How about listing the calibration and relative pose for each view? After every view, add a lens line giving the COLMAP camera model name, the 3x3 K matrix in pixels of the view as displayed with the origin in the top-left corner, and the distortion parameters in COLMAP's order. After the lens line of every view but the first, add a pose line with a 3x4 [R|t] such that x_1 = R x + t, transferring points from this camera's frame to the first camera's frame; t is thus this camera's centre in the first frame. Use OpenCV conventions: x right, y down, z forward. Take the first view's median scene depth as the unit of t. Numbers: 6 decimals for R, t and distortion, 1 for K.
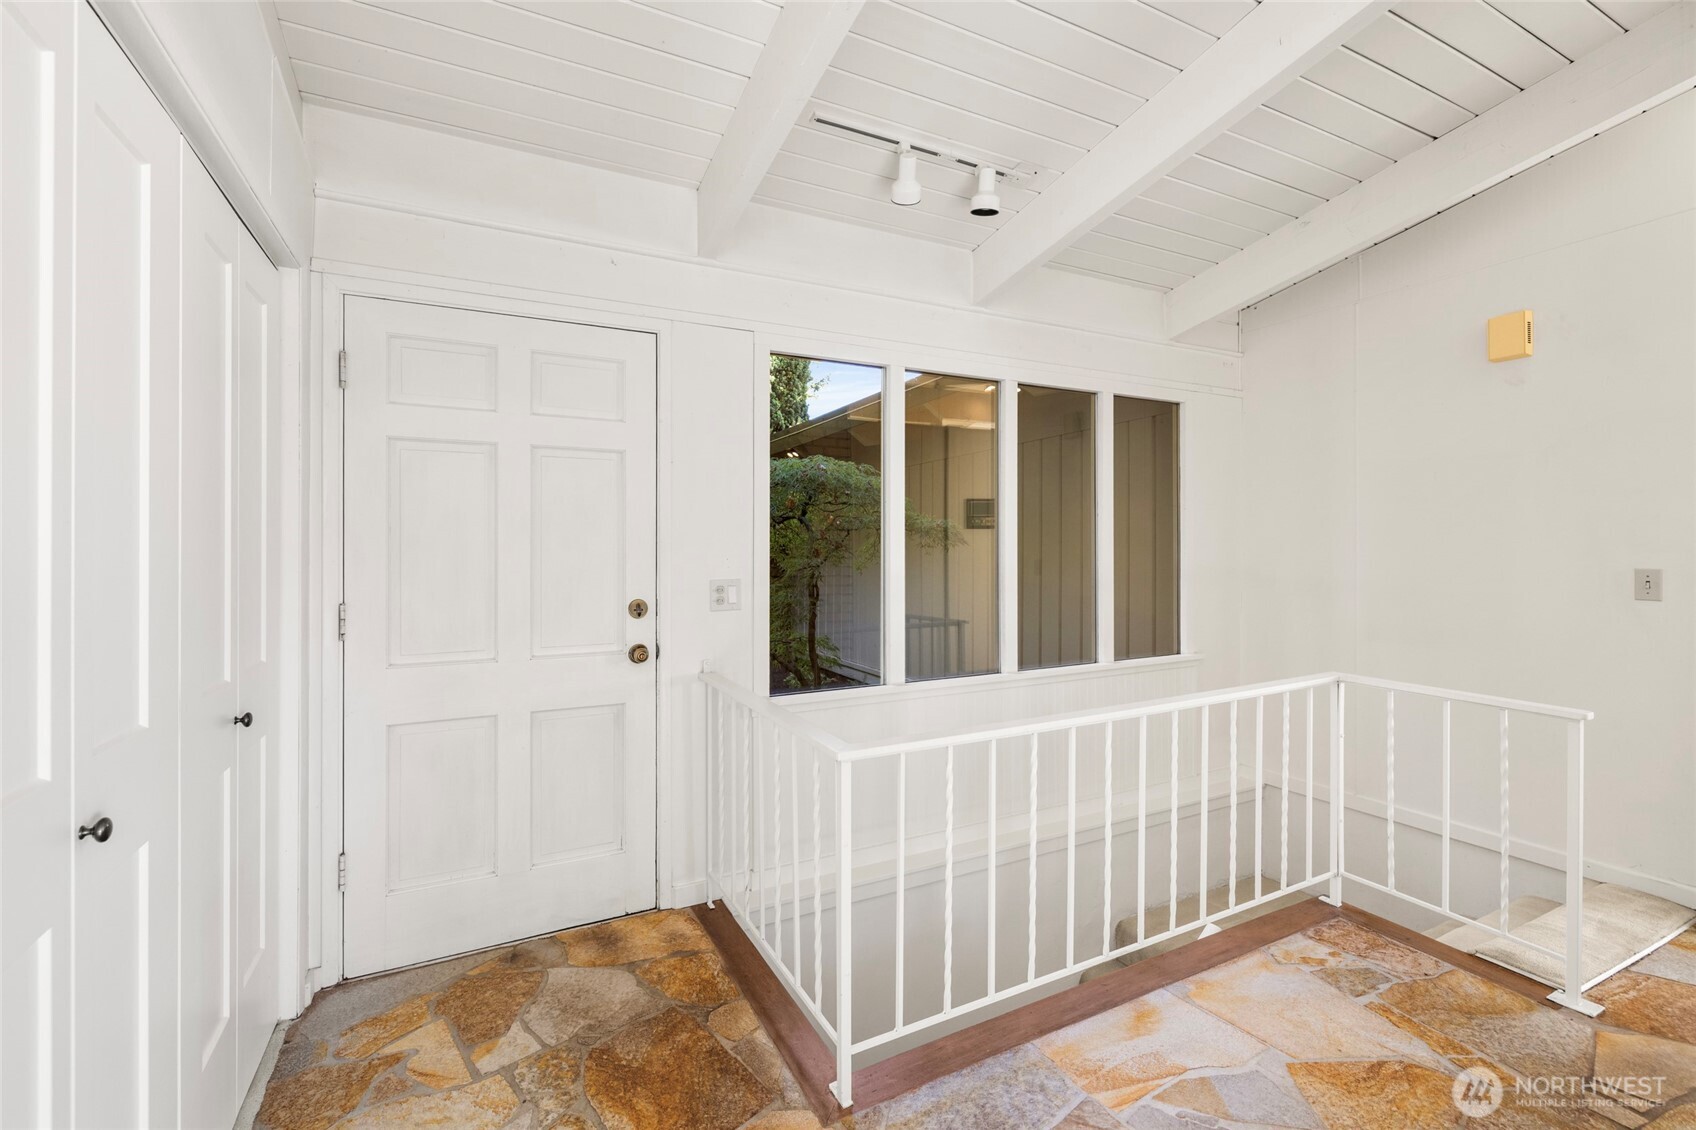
lens RADIAL K [[734.2, 0, 843.6], [0, 734.2, 541.9], [0, 0, 1]] dist [-0.000055, -0.000001]
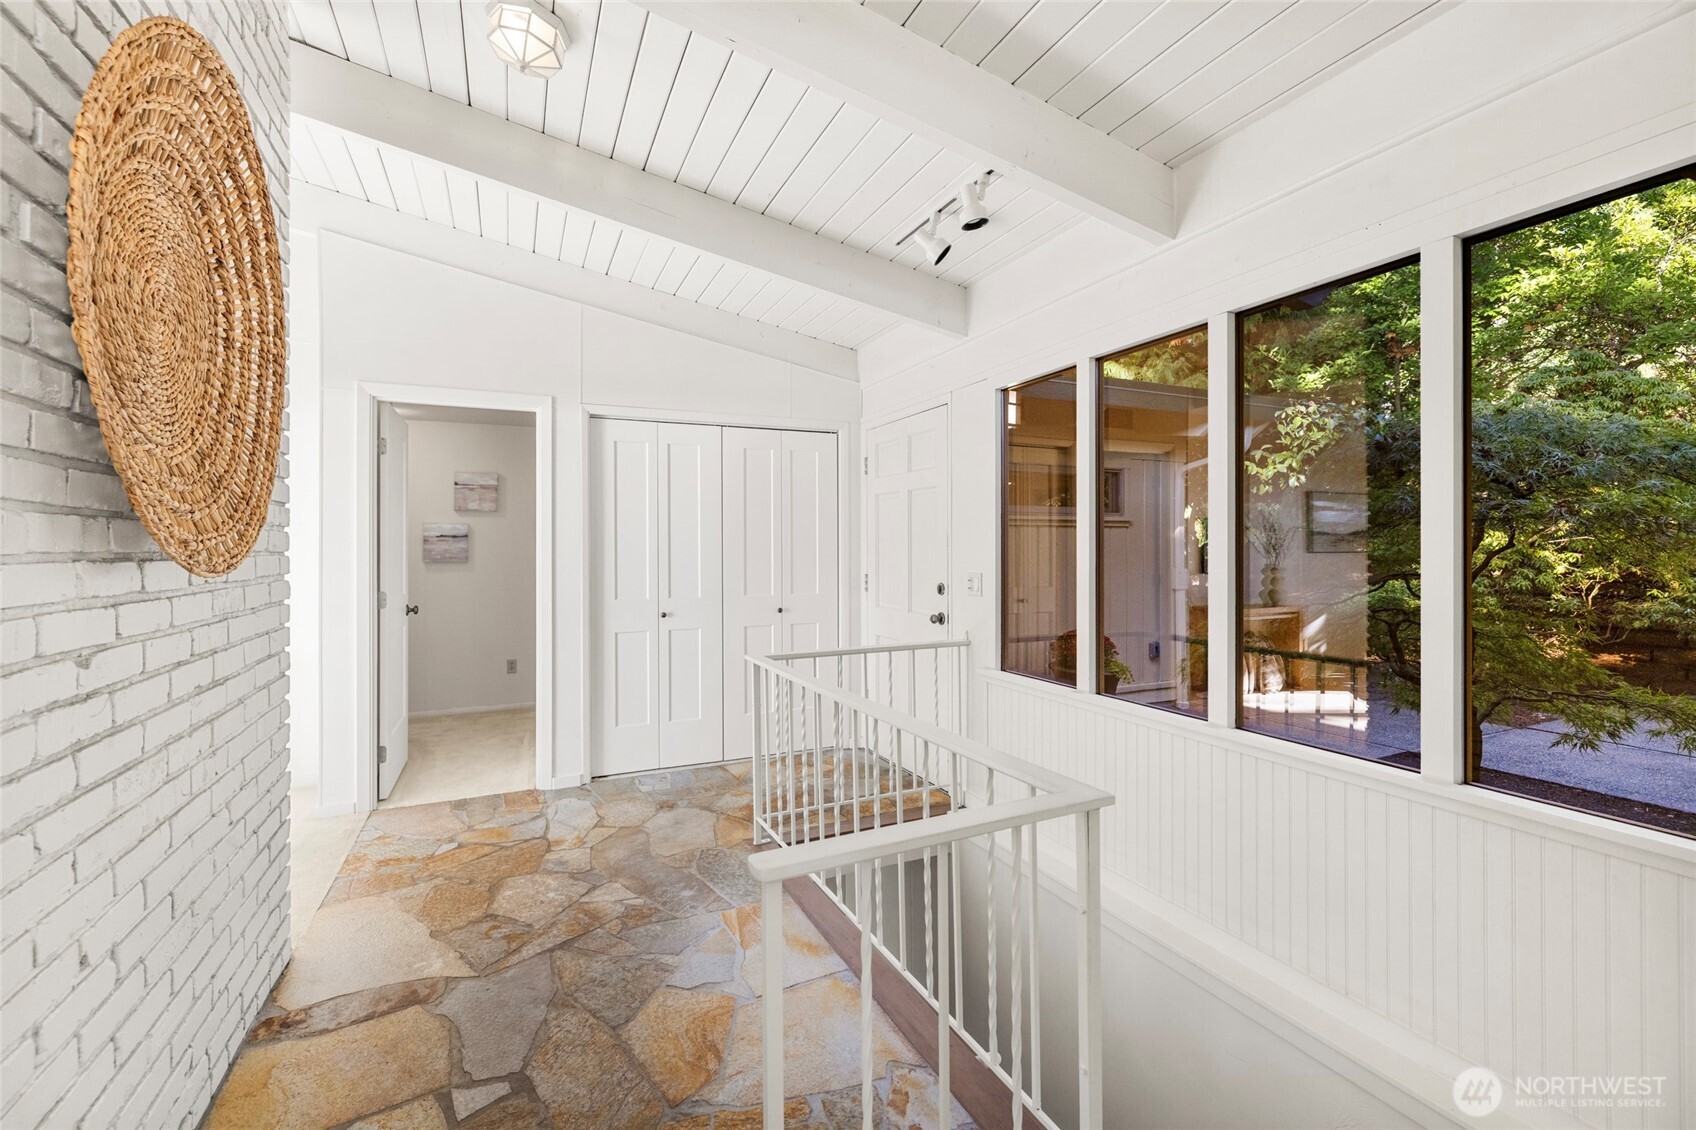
lens RADIAL K [[723.3, 0, 847.0], [0, 723.3, 556.9], [0, 0, 1]] dist [-0.000600, 0.000093]
pose [[-0.037377, 0.004810, -0.999290, 1.213421], [-0.003252, 0.999983, 0.004935, 0.018012], [0.999296, 0.003434, -0.037360, 0.863223]]
